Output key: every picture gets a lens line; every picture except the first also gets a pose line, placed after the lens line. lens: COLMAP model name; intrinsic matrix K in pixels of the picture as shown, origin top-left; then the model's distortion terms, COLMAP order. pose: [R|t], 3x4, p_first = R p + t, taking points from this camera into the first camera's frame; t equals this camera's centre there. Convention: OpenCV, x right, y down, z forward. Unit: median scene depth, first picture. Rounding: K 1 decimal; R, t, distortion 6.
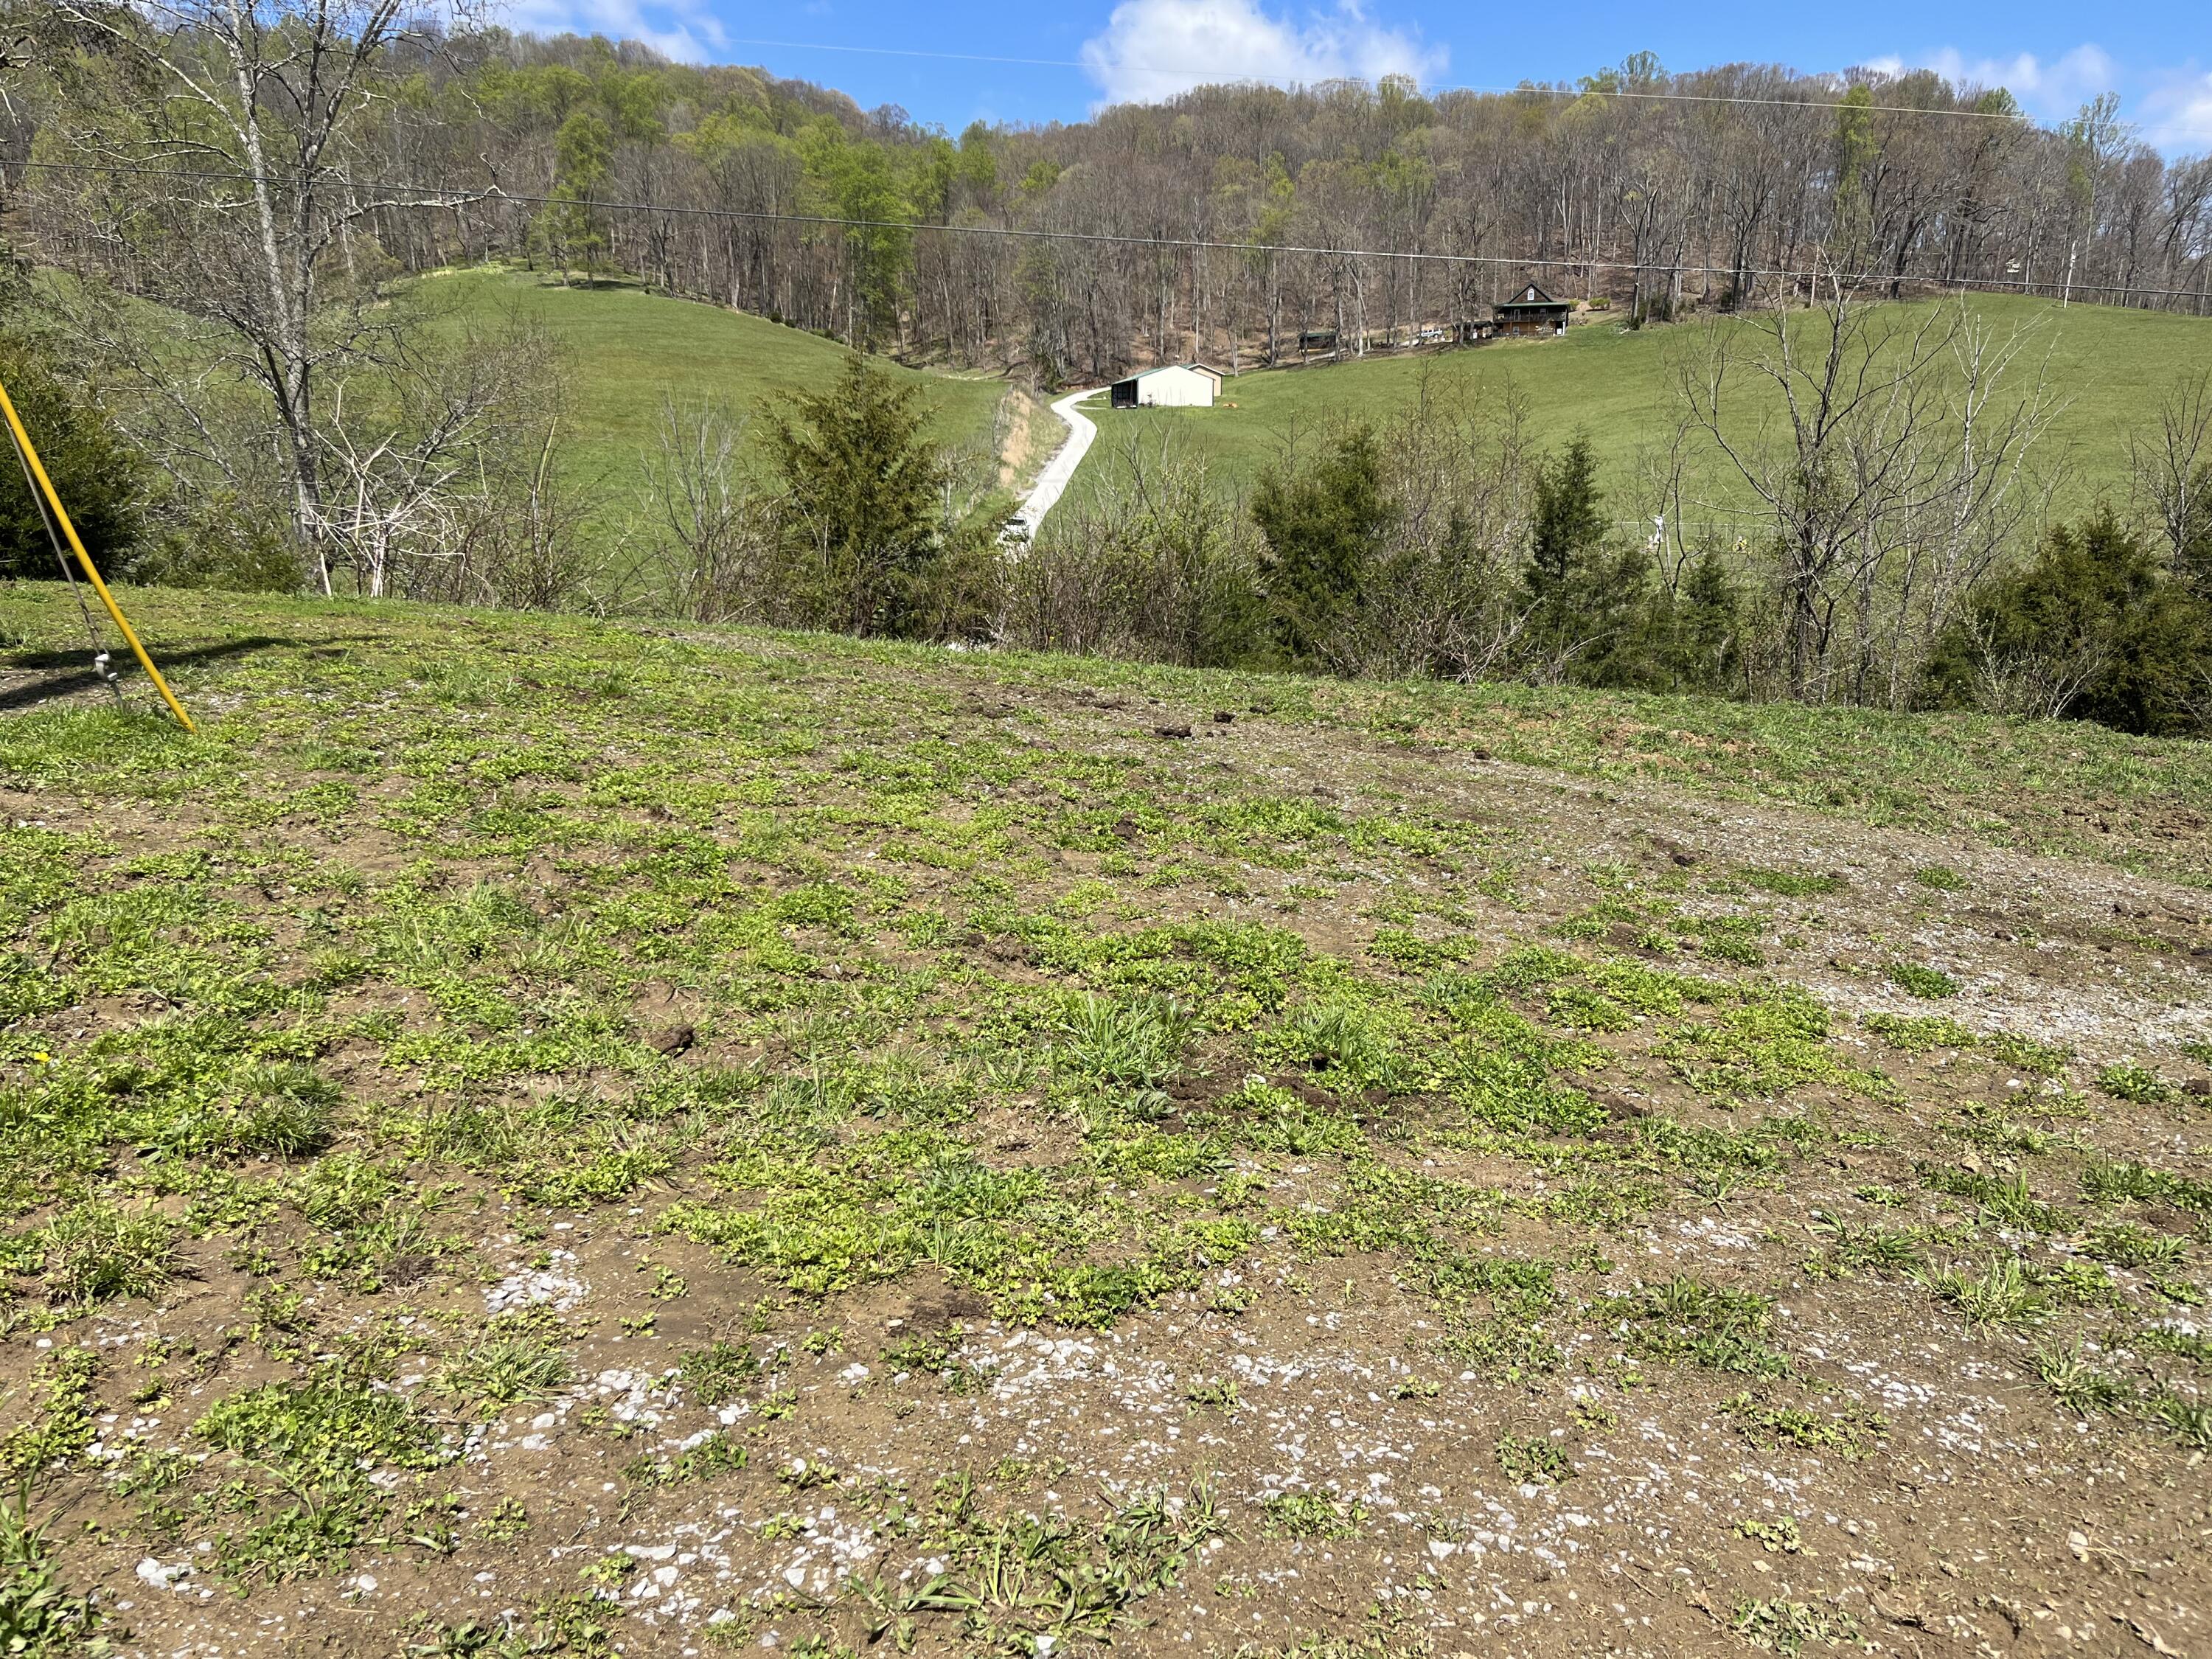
lens RADIAL K [[1664.7, 0, 1064.7], [0, 1664.7, 842.0], [0, 0, 1]] dist [0.005622, -0.002788]
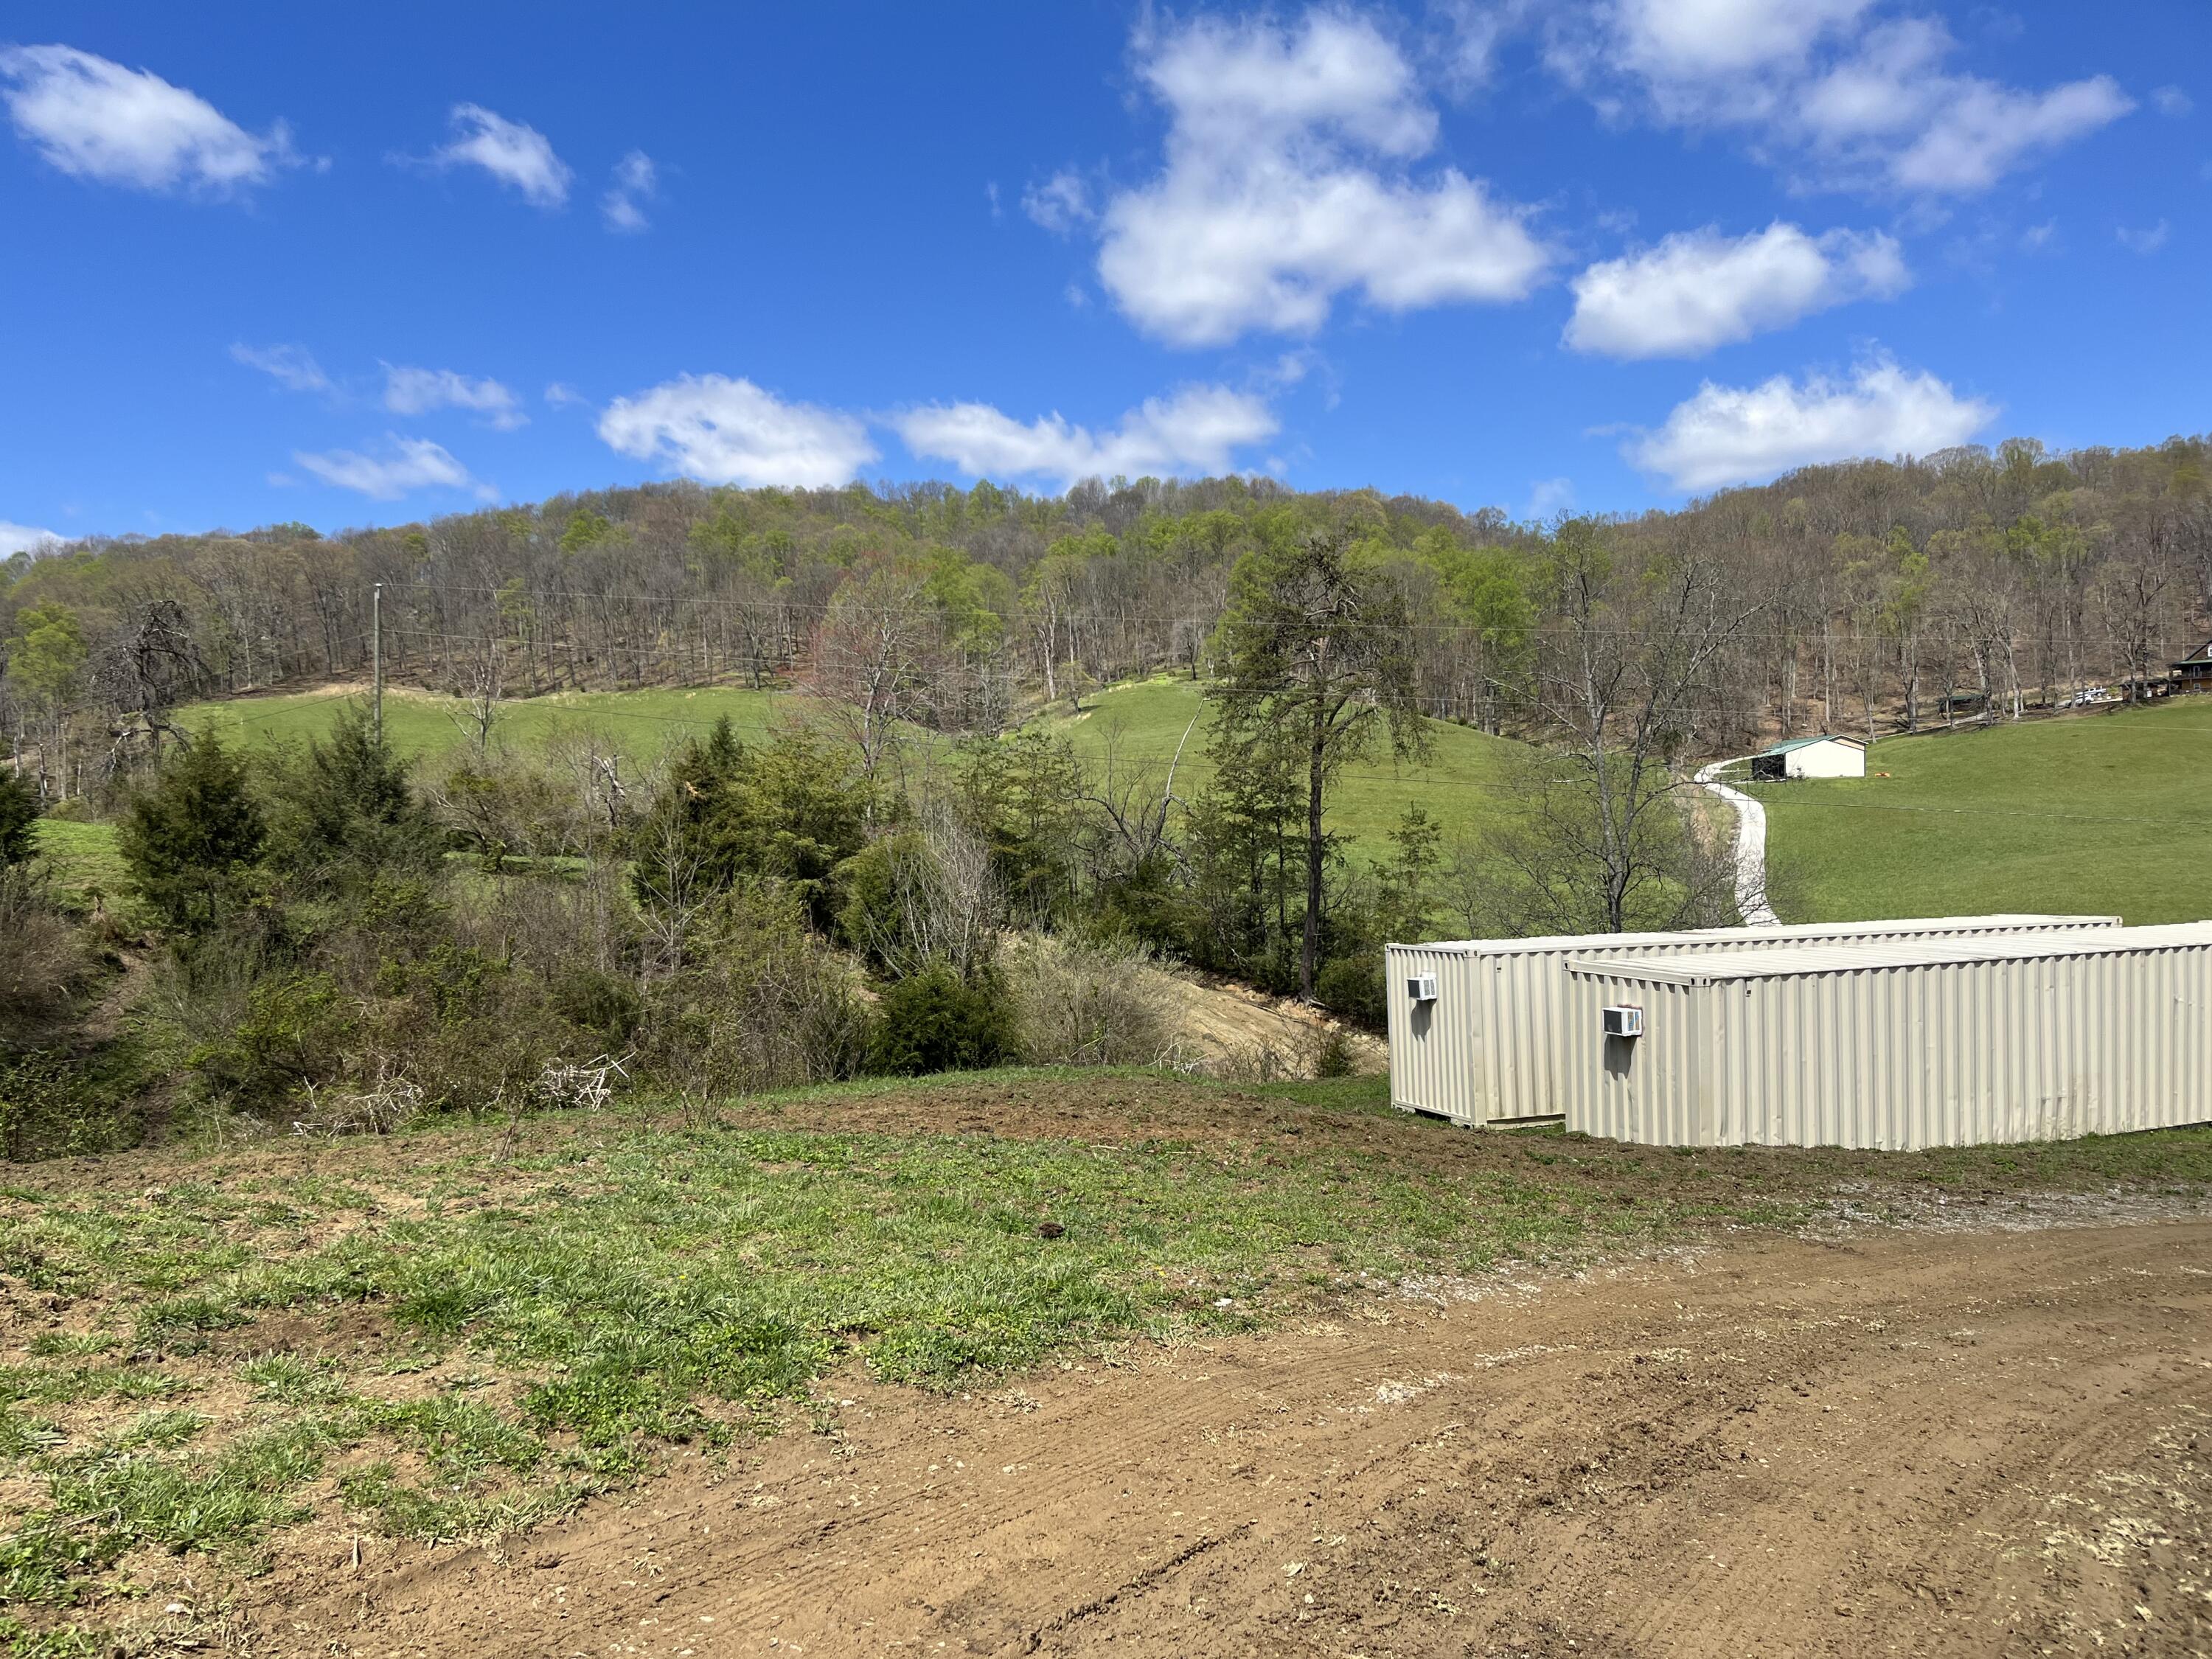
lens RADIAL K [[1664.7, 0, 1064.7], [0, 1664.7, 842.0], [0, 0, 1]] dist [0.005622, -0.002788]
pose [[0.947131, -0.022644, -0.320047, -0.038361], [-0.045787, 0.977758, -0.204677, 0.007309], [0.317564, 0.208510, 0.925028, -0.072411]]
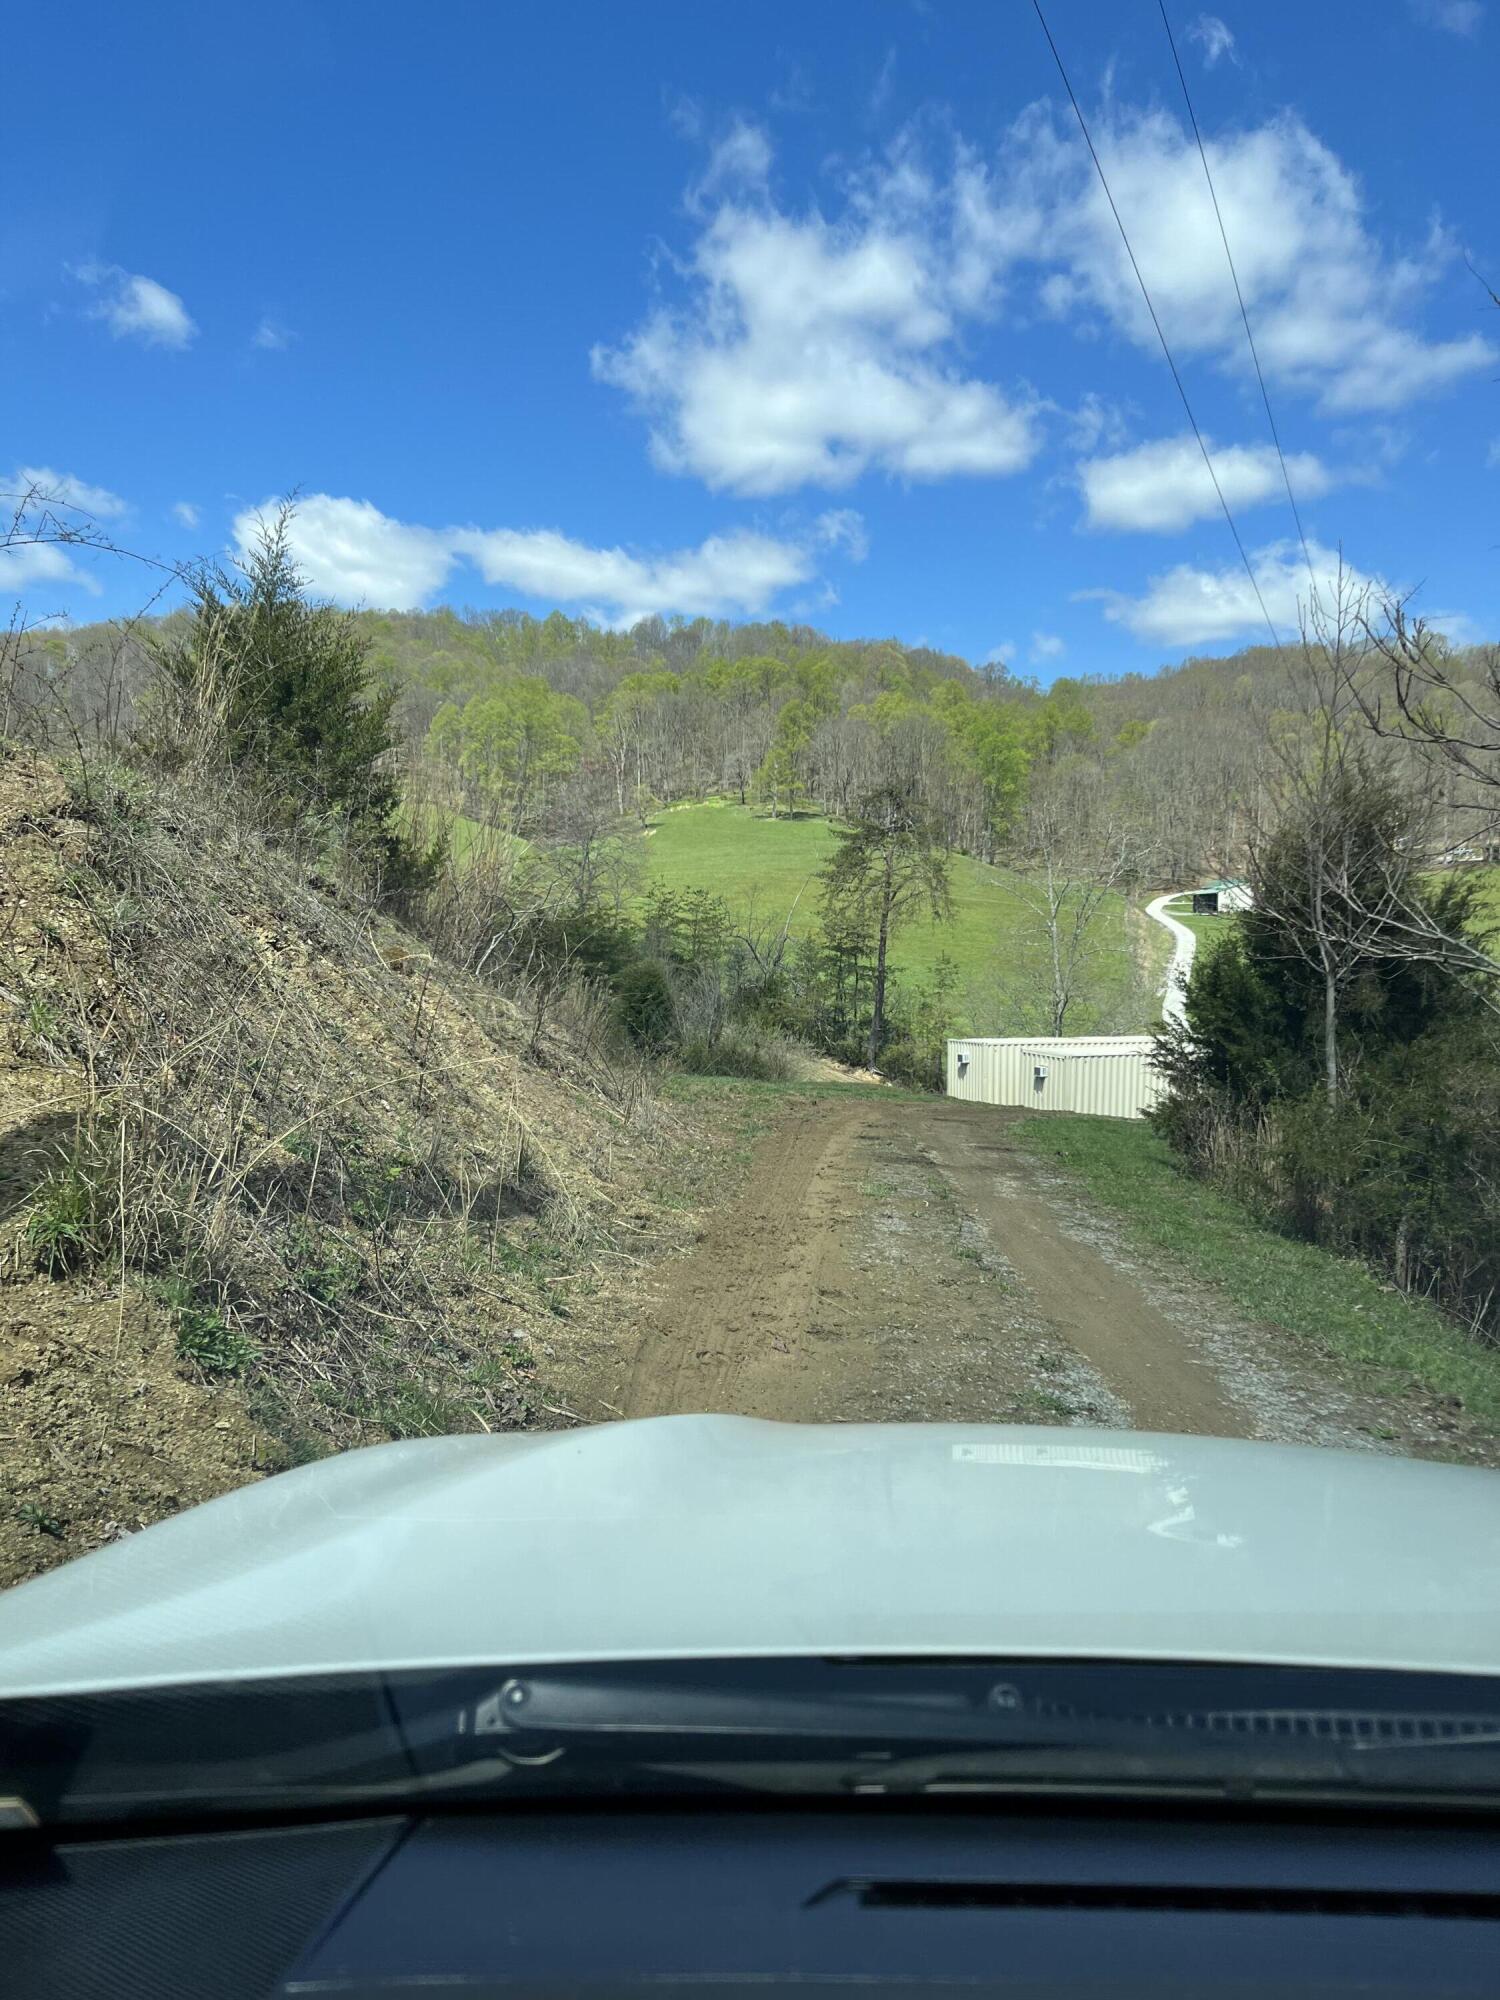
lens RADIAL K [[1505.1, 0, 742.1], [0, 1505.1, 999.1], [0, 0, 1]] dist [0.005622, -0.002788]
pose [[0.972809, 0.025868, -0.230159, -0.033927], [-0.065692, 0.983750, -0.167094, 0.018522], [0.222096, 0.177670, 0.958701, -0.147937]]
